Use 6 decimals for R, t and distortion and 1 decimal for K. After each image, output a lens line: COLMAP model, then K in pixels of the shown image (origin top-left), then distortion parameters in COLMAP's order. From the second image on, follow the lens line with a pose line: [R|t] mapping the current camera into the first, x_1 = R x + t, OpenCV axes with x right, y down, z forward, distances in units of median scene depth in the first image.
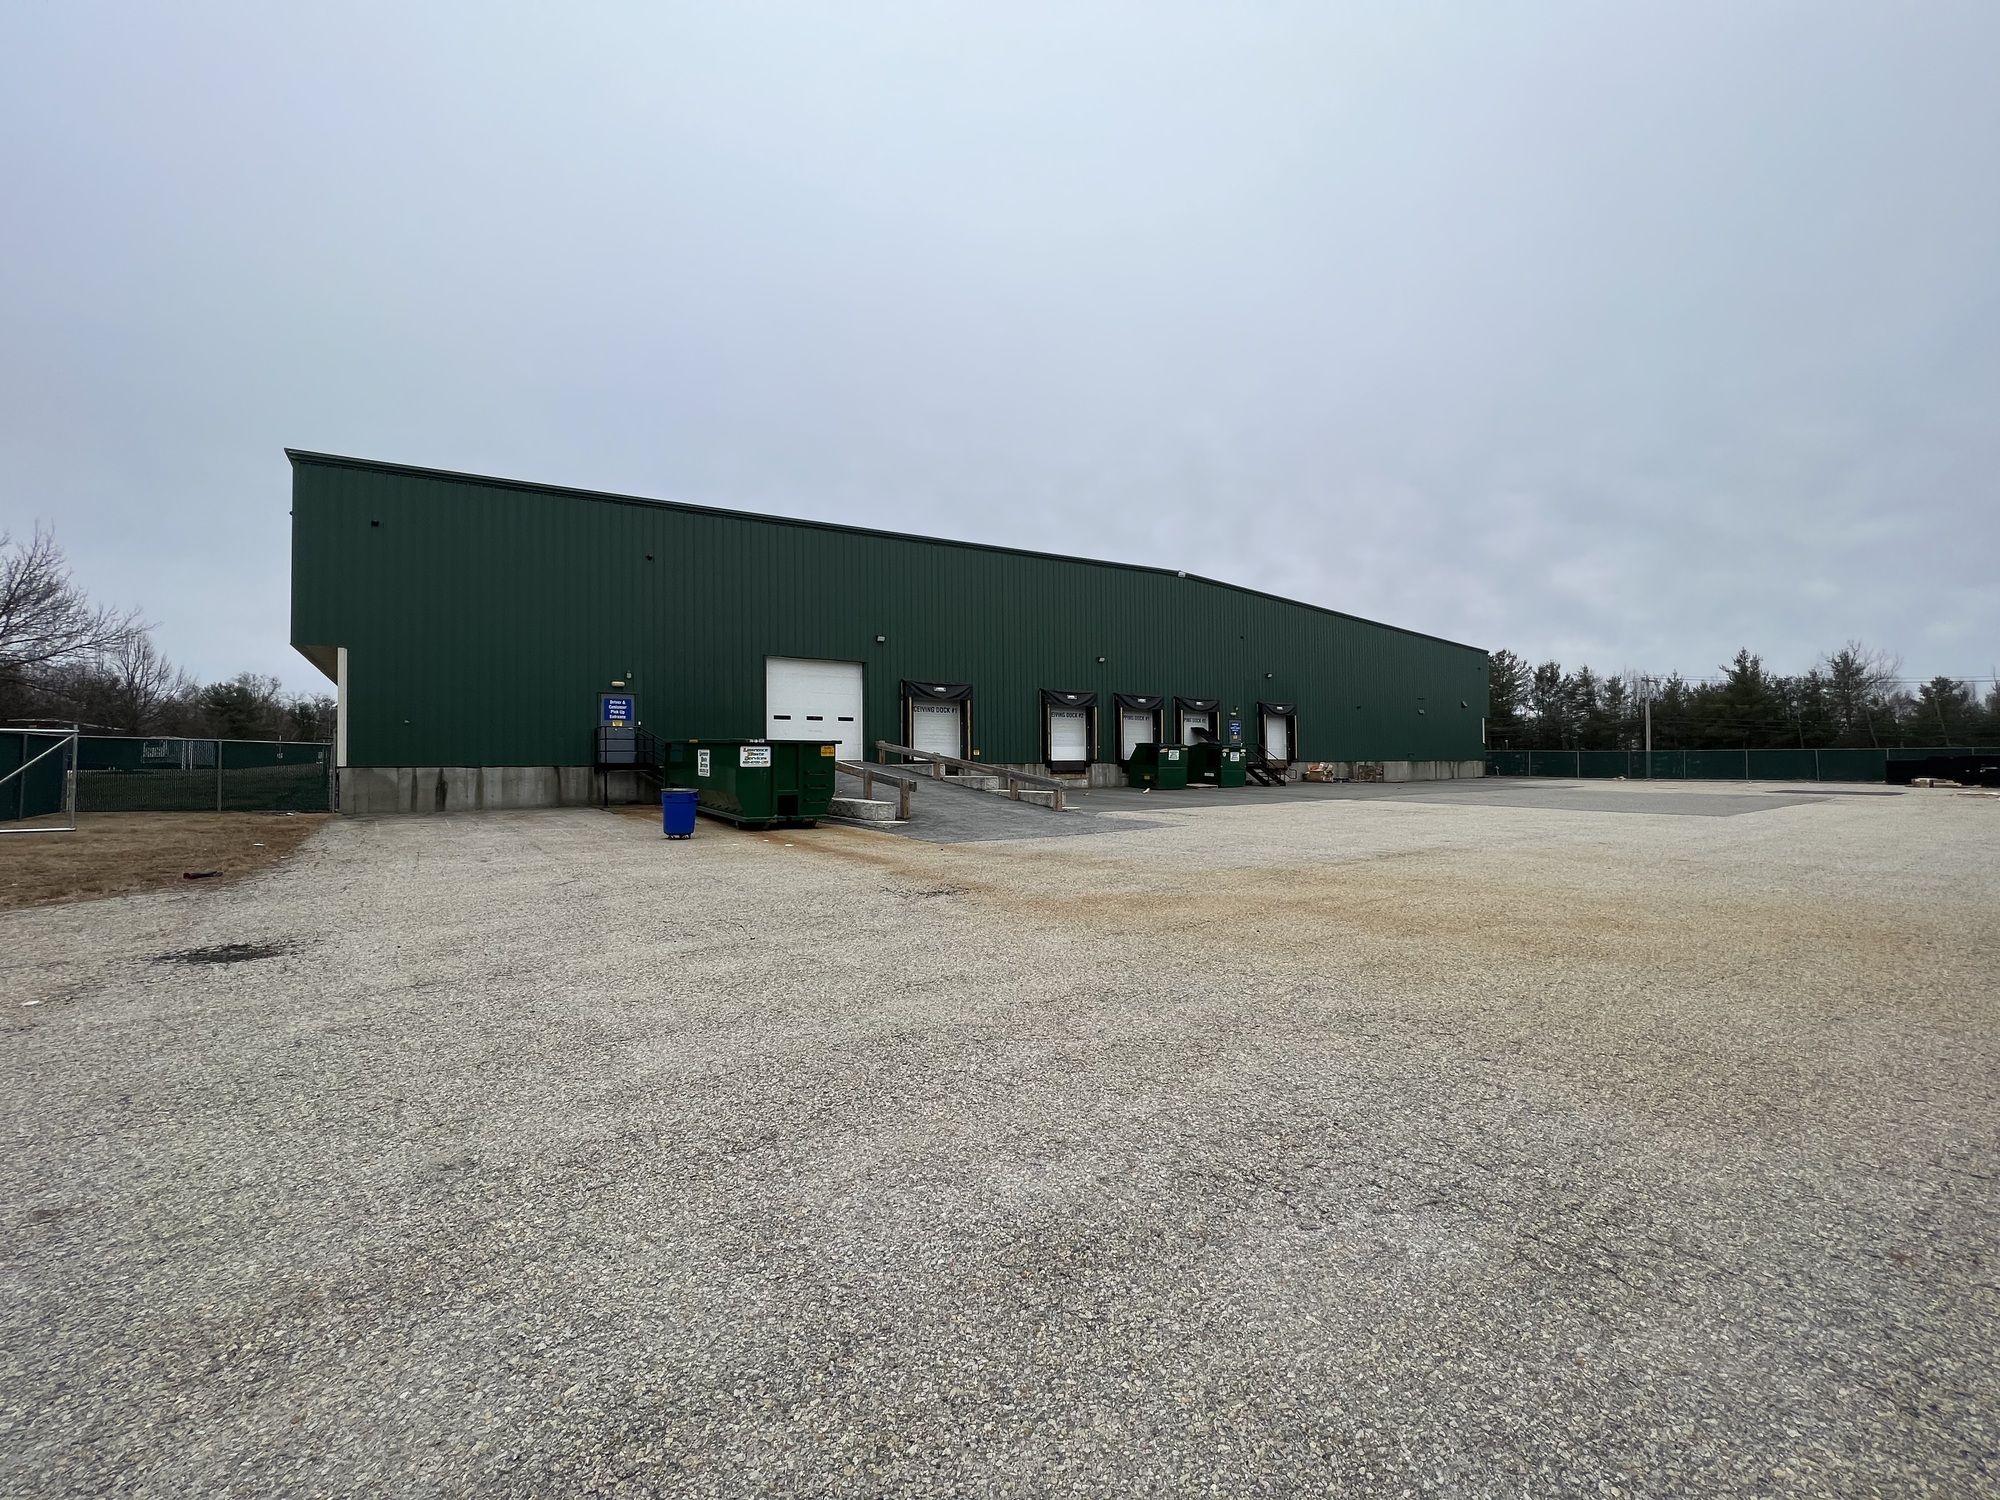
lens RADIAL K [[797.7, 0, 1000.0], [0, 797.7, 750.0], [0, 0, 1]] dist [-0.000693, -0.000229]
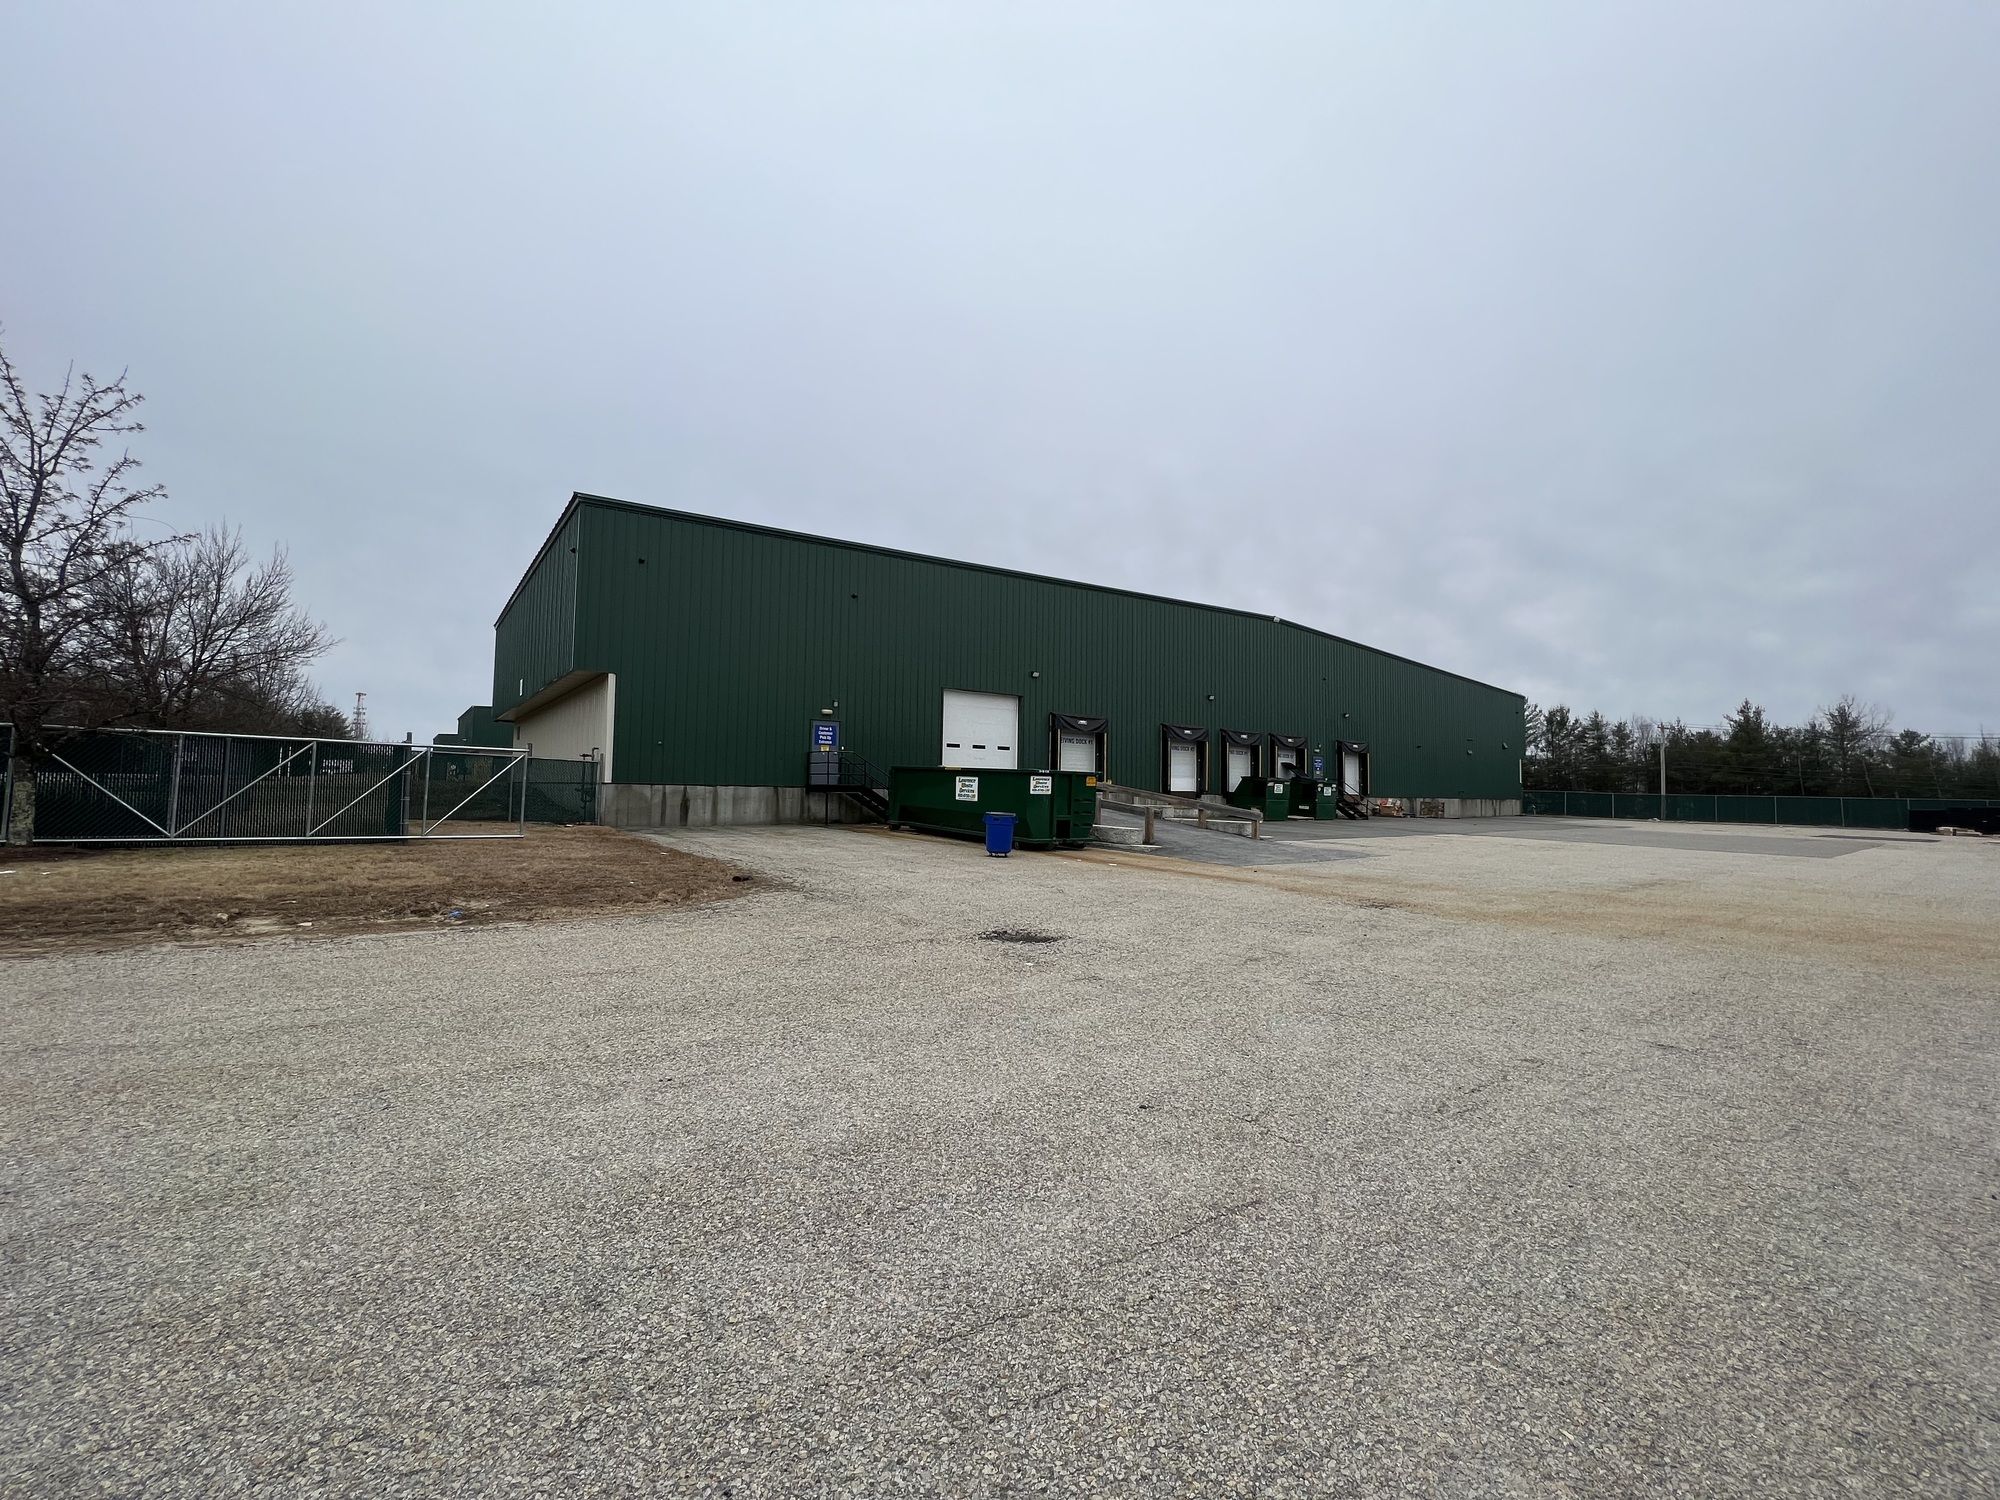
lens RADIAL K [[797.7, 0, 1000.0], [0, 797.7, 750.0], [0, 0, 1]] dist [-0.000693, -0.000229]
pose [[0.999214, 0.026995, 0.029021, -0.169356], [-0.026082, 0.999166, -0.031404, -0.001891], [-0.029845, 0.030623, 0.999085, -0.053925]]
